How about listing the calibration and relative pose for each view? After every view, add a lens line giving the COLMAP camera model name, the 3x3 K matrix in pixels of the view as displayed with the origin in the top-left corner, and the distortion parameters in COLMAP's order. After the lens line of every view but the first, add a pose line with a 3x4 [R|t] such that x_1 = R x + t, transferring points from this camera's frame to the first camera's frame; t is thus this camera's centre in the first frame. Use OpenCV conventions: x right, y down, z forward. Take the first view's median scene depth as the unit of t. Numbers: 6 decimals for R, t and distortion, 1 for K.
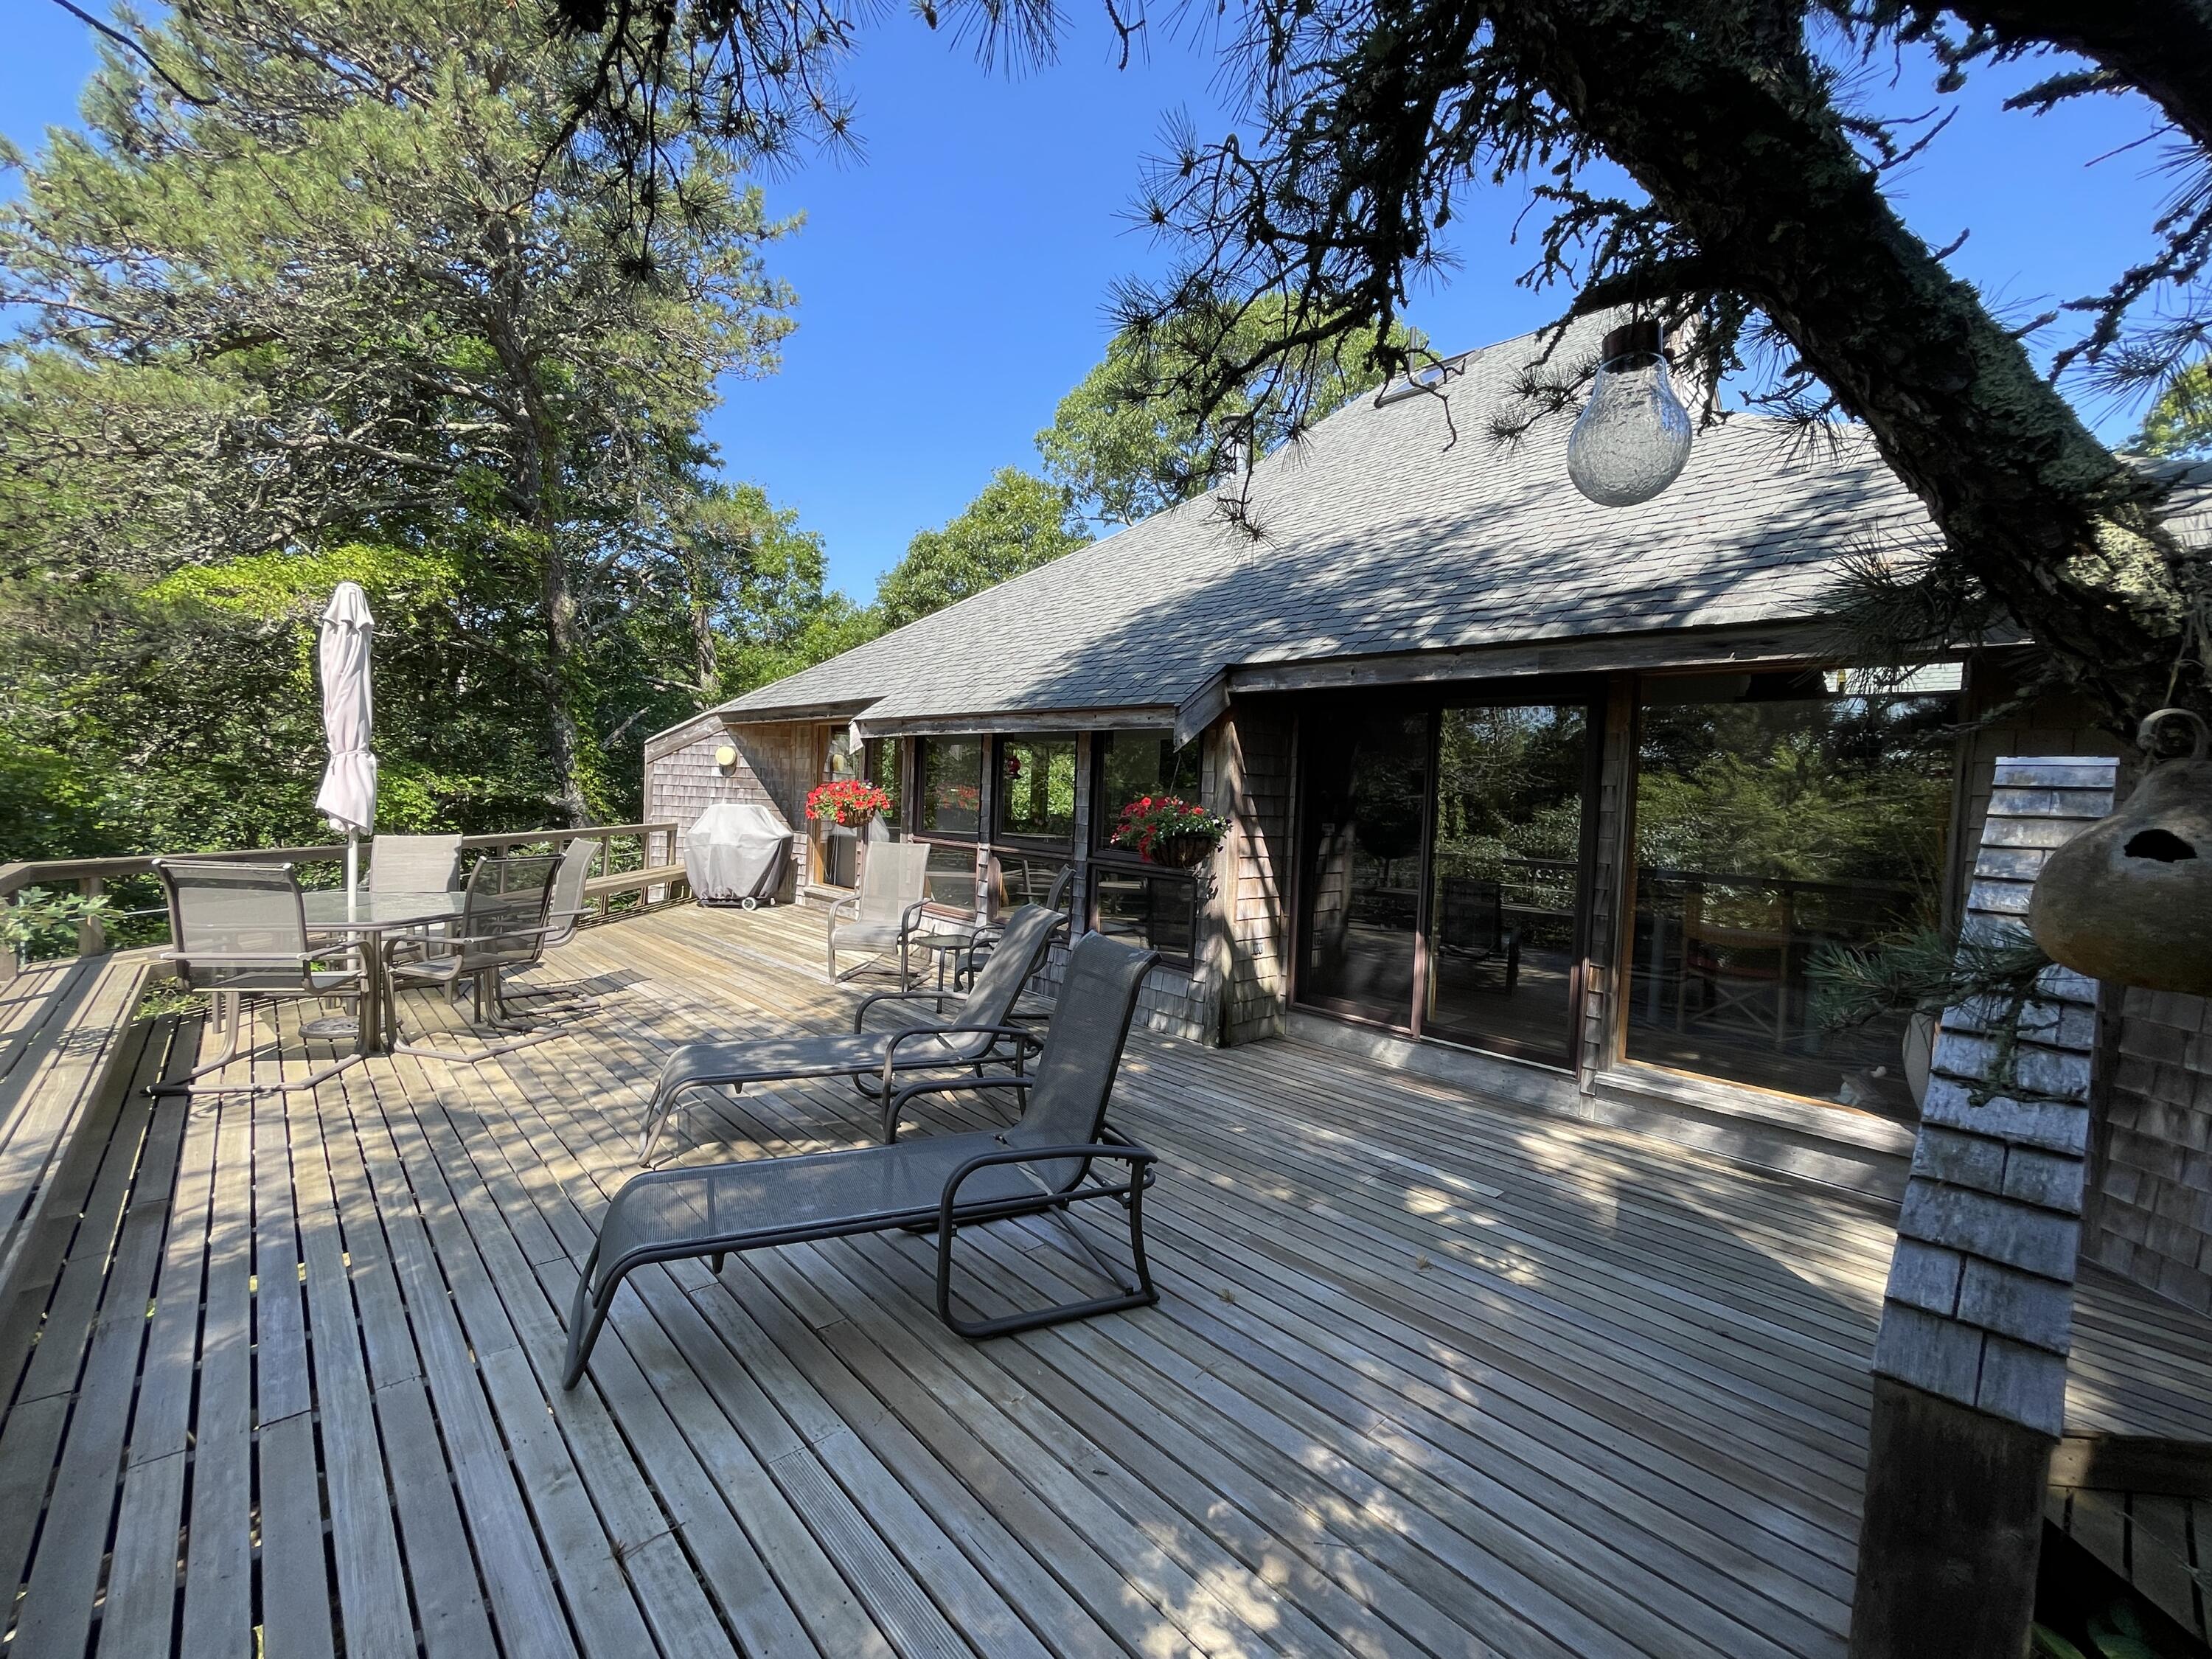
lens RADIAL K [[900.8, 0, 1094.3], [0, 900.8, 834.0], [0, 0, 1]] dist [0.014647, -0.000094]
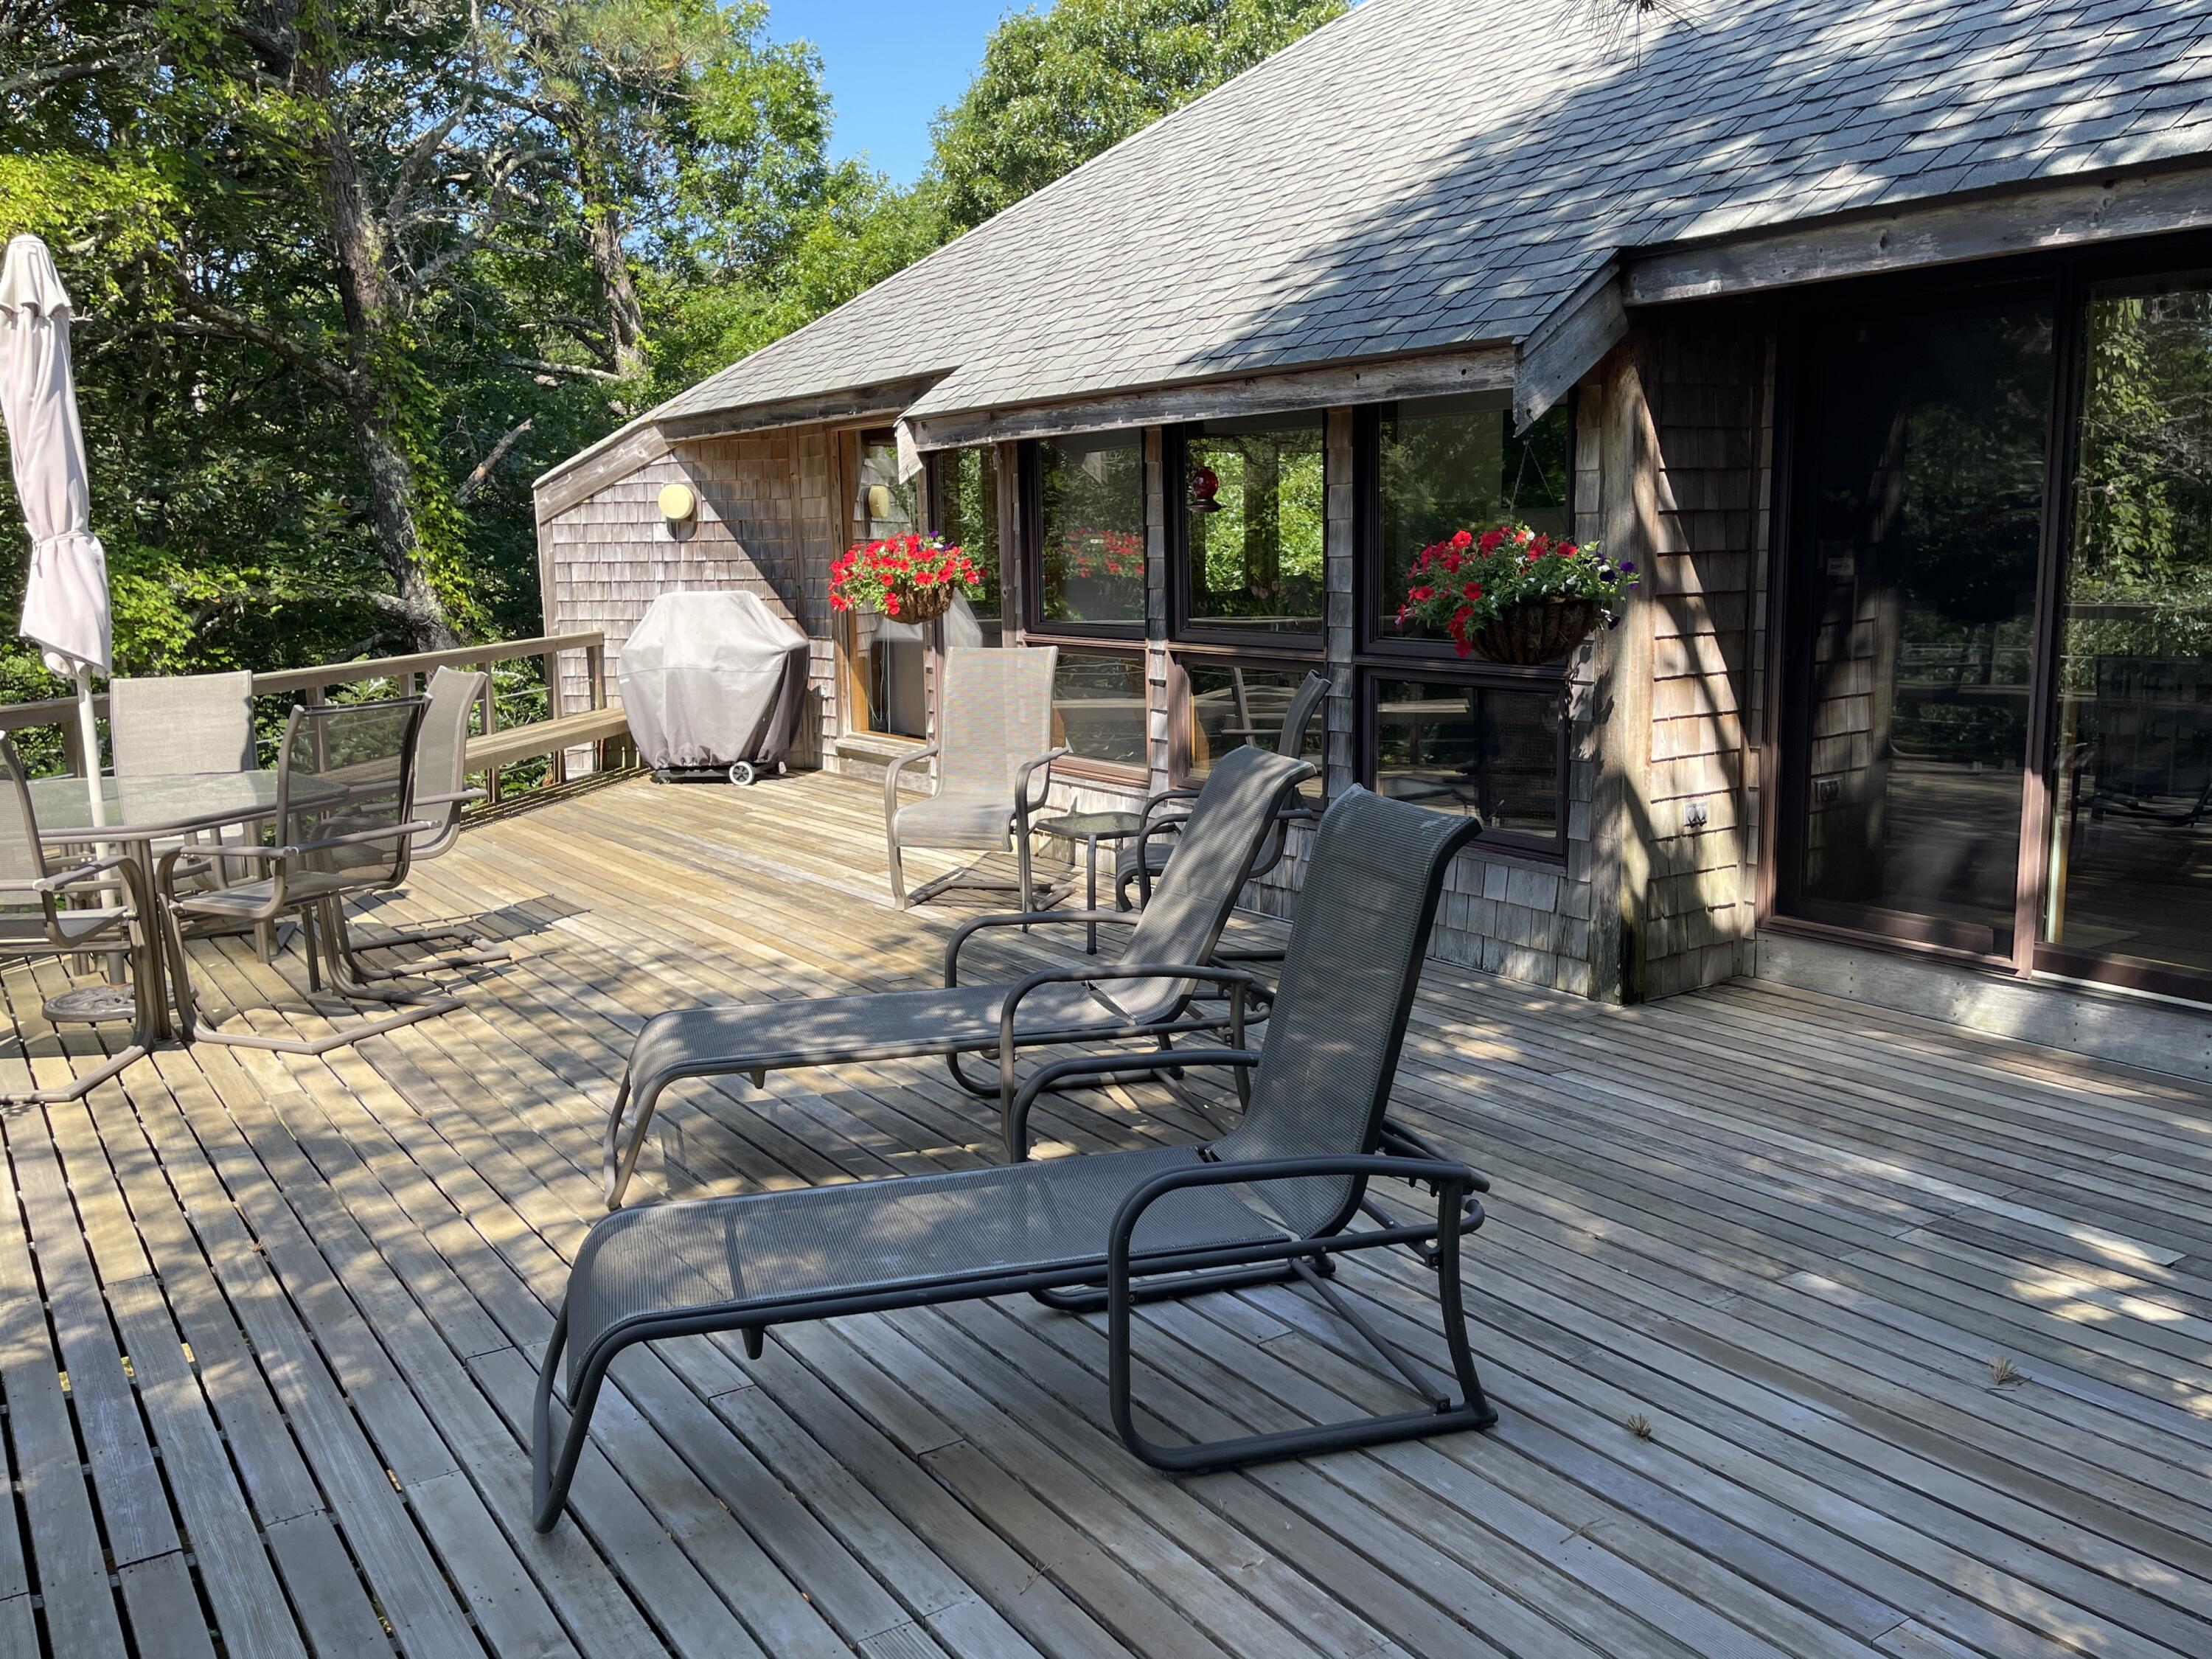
lens RADIAL K [[1755.0, 0, 1142.6], [0, 1755.0, 842.2], [0, 0, 1]] dist [0.051894, -0.074928]
pose [[0.989555, -0.037603, -0.139162, 0.008244], [0.054796, 0.991034, 0.121855, 0.002599], [0.133333, -0.128207, 0.982744, -0.032118]]
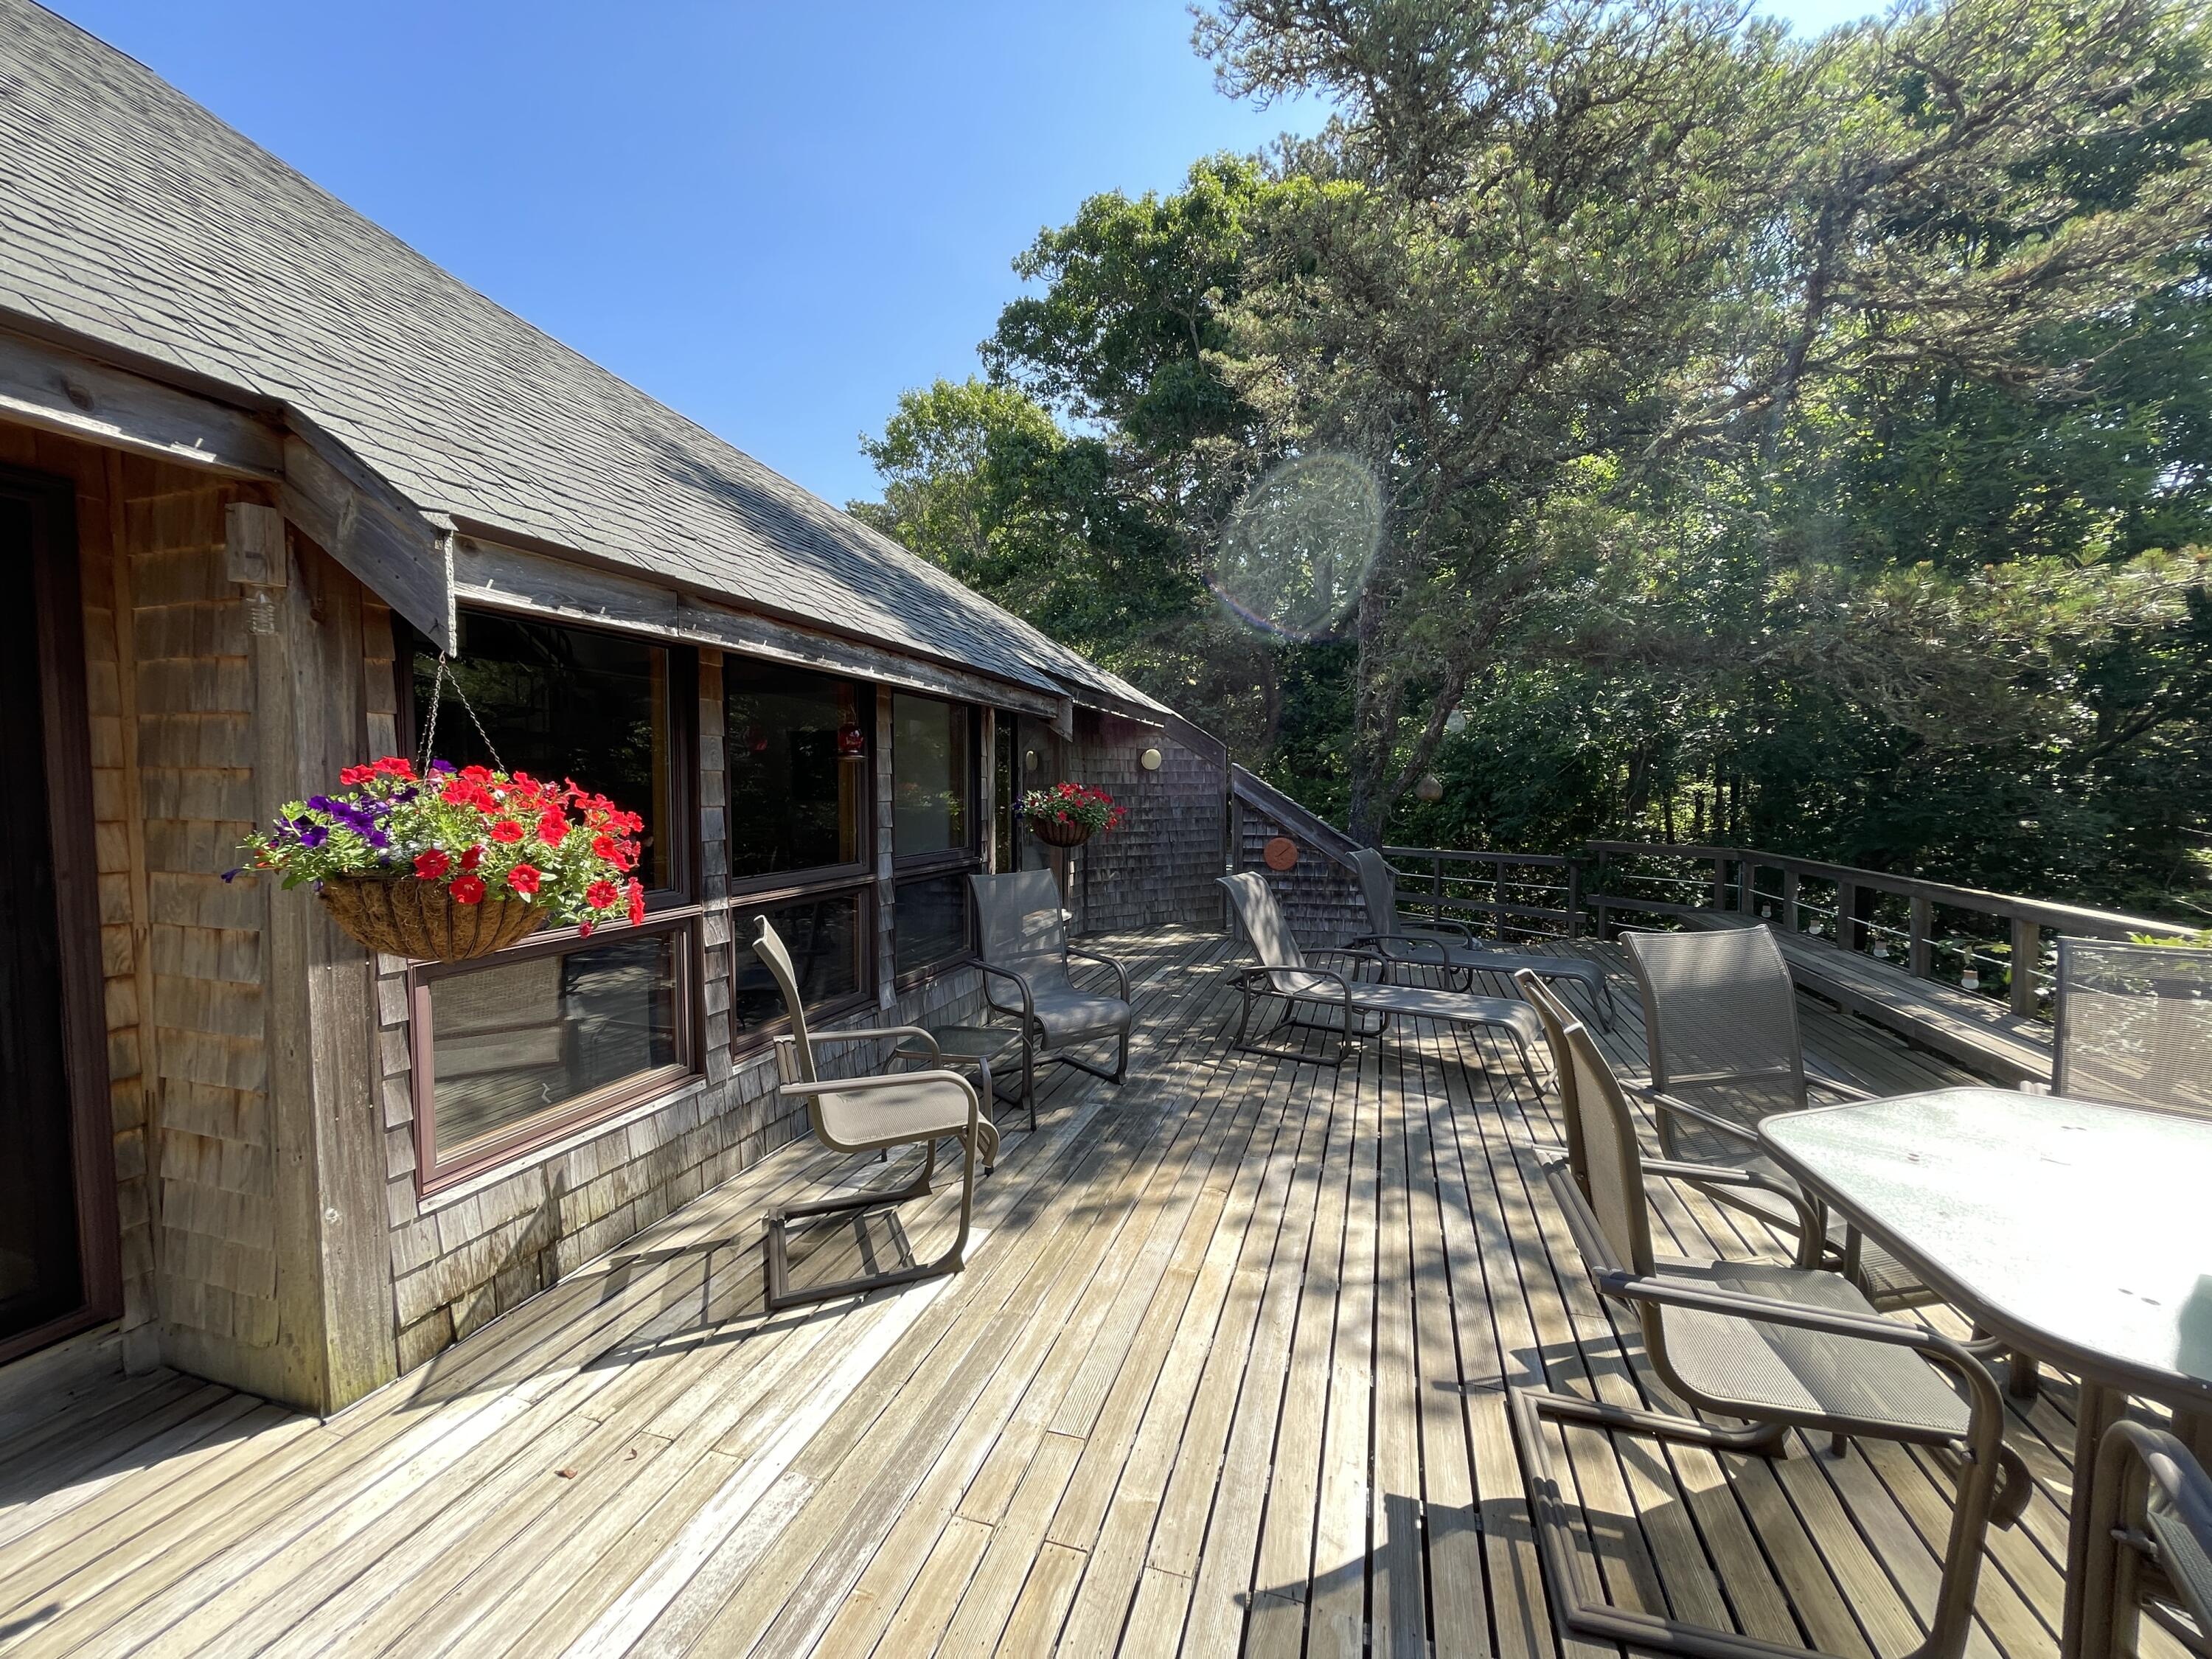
lens RADIAL K [[900.8, 0, 1094.3], [0, 900.8, 834.0], [0, 0, 1]] dist [0.014647, -0.000094]
pose [[-0.490832, -0.088332, 0.866765, -0.603905], [0.018806, 0.993541, 0.111901, -0.069080], [-0.871051, 0.071224, -0.486001, 1.033882]]
